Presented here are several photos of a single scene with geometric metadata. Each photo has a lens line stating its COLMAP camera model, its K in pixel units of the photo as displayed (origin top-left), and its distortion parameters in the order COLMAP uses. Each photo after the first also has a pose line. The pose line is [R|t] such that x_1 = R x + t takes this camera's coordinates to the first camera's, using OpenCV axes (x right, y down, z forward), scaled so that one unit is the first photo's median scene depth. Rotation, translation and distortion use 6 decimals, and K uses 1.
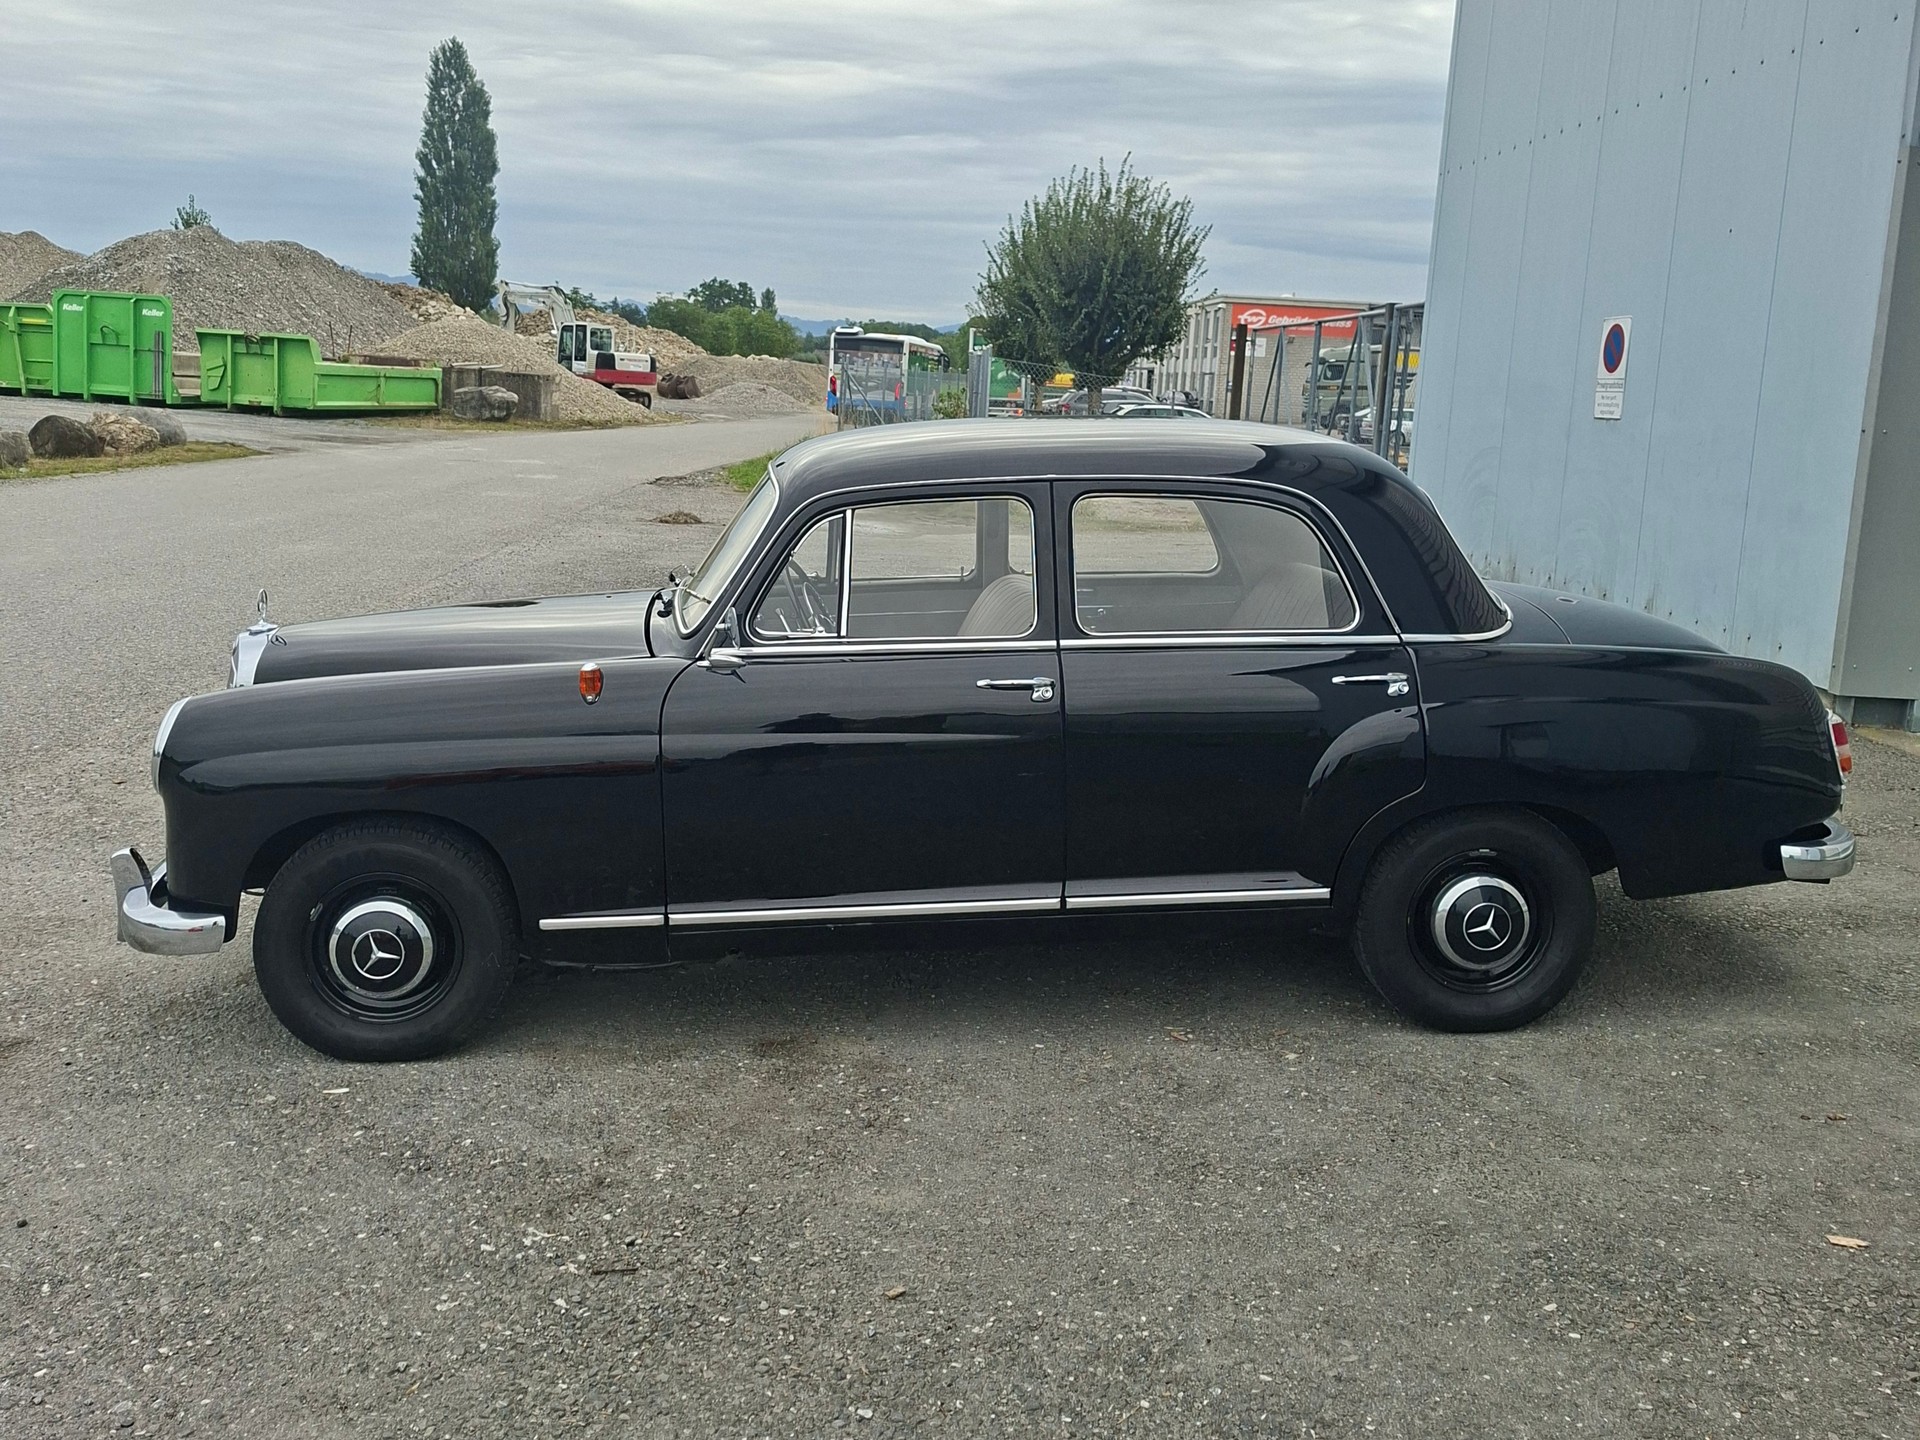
lens RADIAL K [[1782.4, 0, 925.0], [0, 1782.4, 607.1], [0, 0, 1]] dist [0.104802, -0.158563]
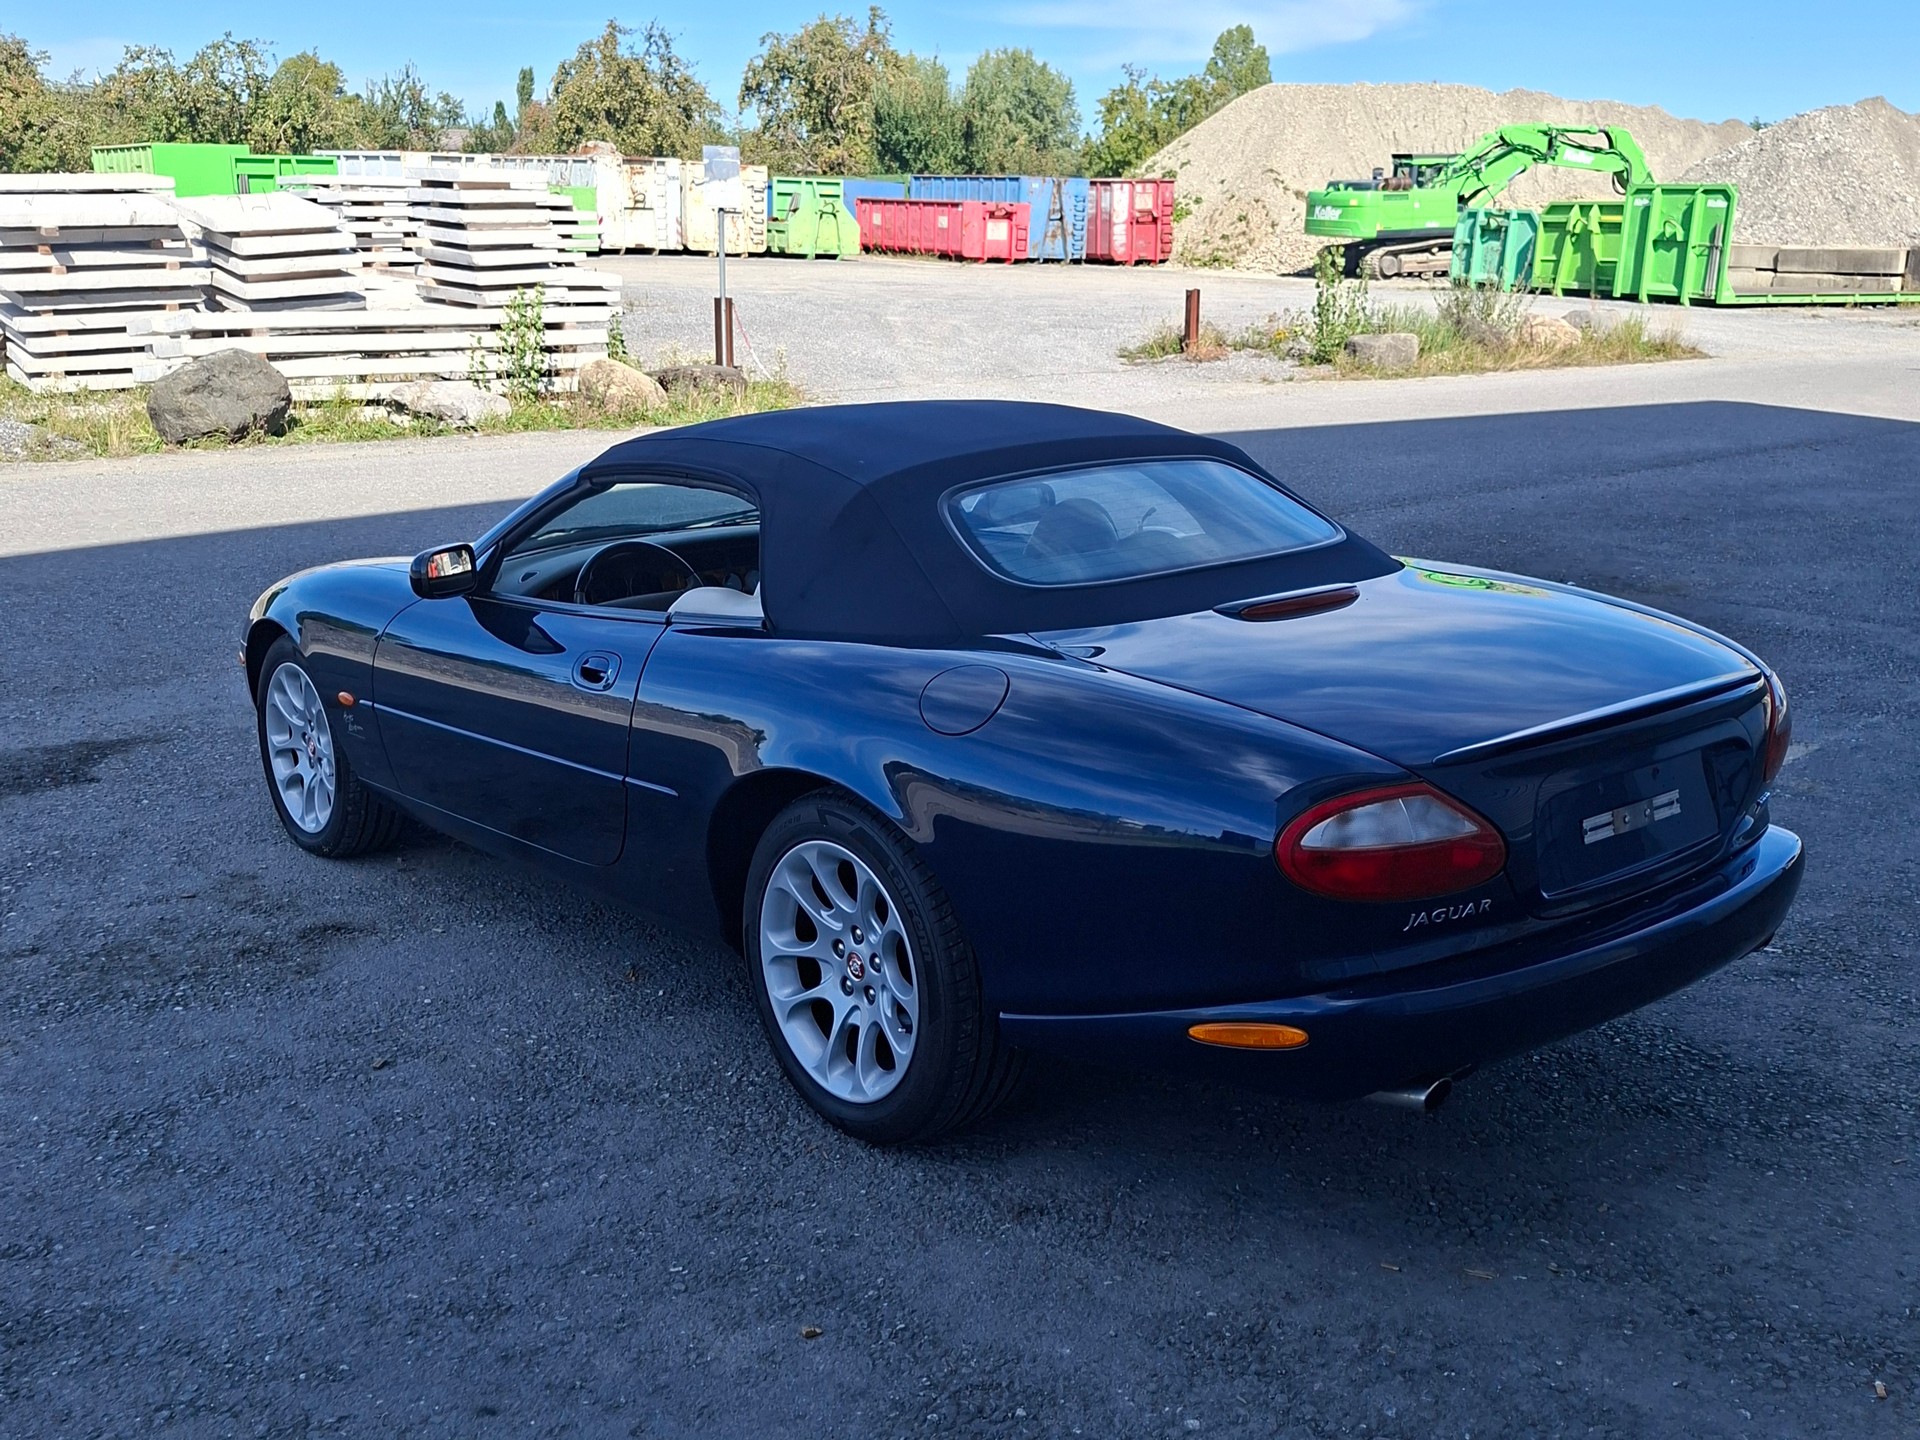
lens RADIAL K [[1858.9, 0, 943.8], [0, 1858.9, 720.4], [0, 0, 1]] dist [0.135976, -0.230588]
pose [[0.619422, 0.164223, -0.767690, 0.109007], [-0.083575, 0.986113, 0.143513, -0.006716], [0.780597, -0.024735, 0.624545, 0.069848]]
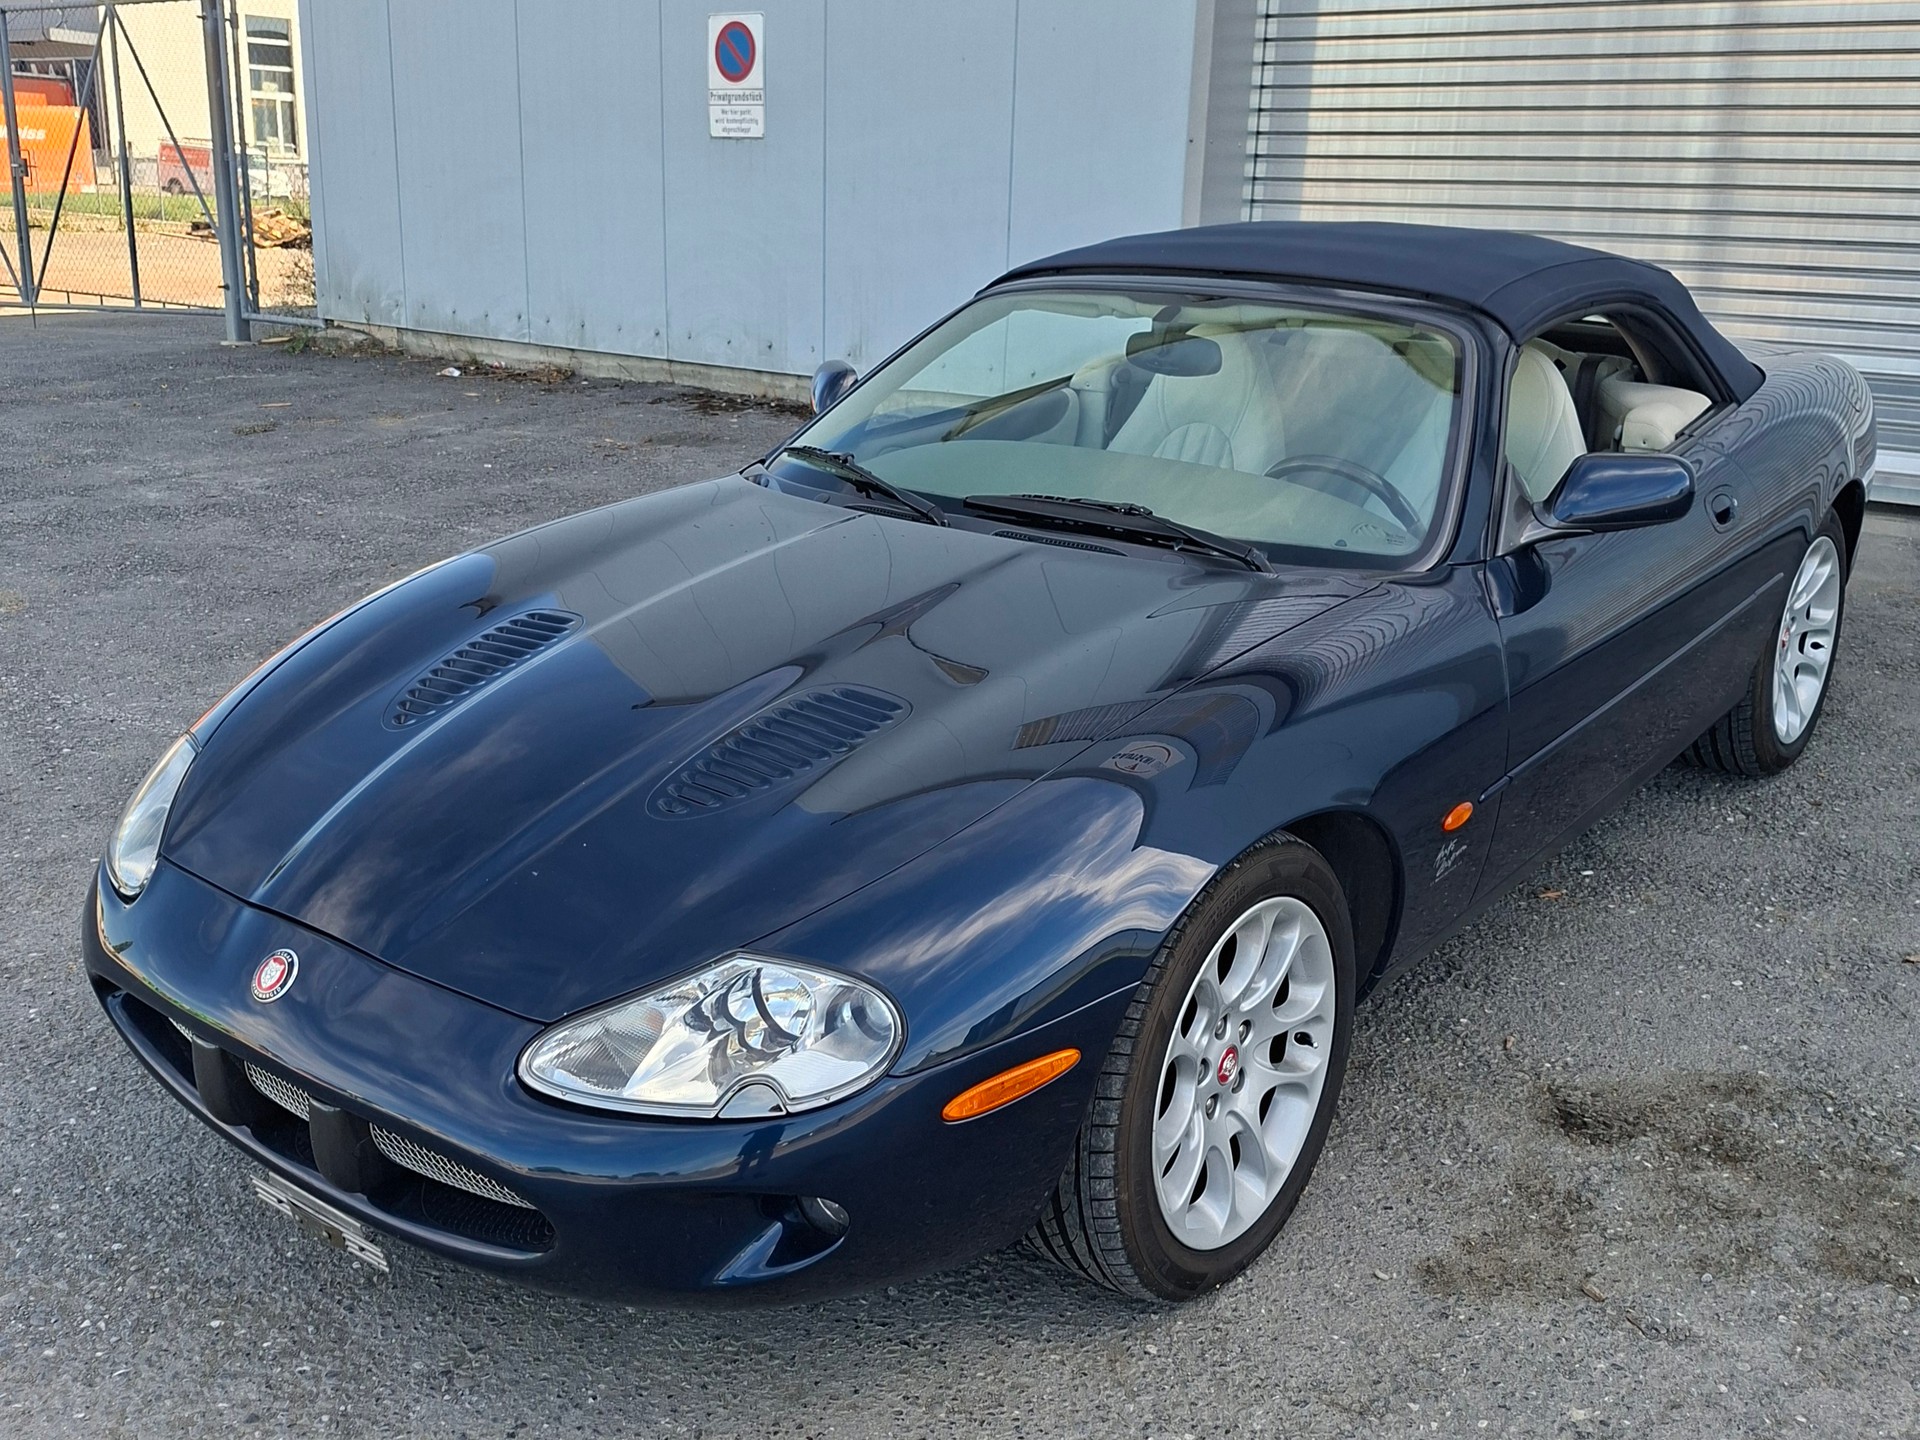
lens RADIAL K [[1858.9, 0, 943.8], [0, 1858.9, 720.4], [0, 0, 1]] dist [0.135976, -0.230588]
pose [[0.635927, -0.254908, 0.728436, -0.083560], [0.105709, 0.963751, 0.244969, -0.011973], [-0.764475, -0.078781, 0.639821, 0.085756]]
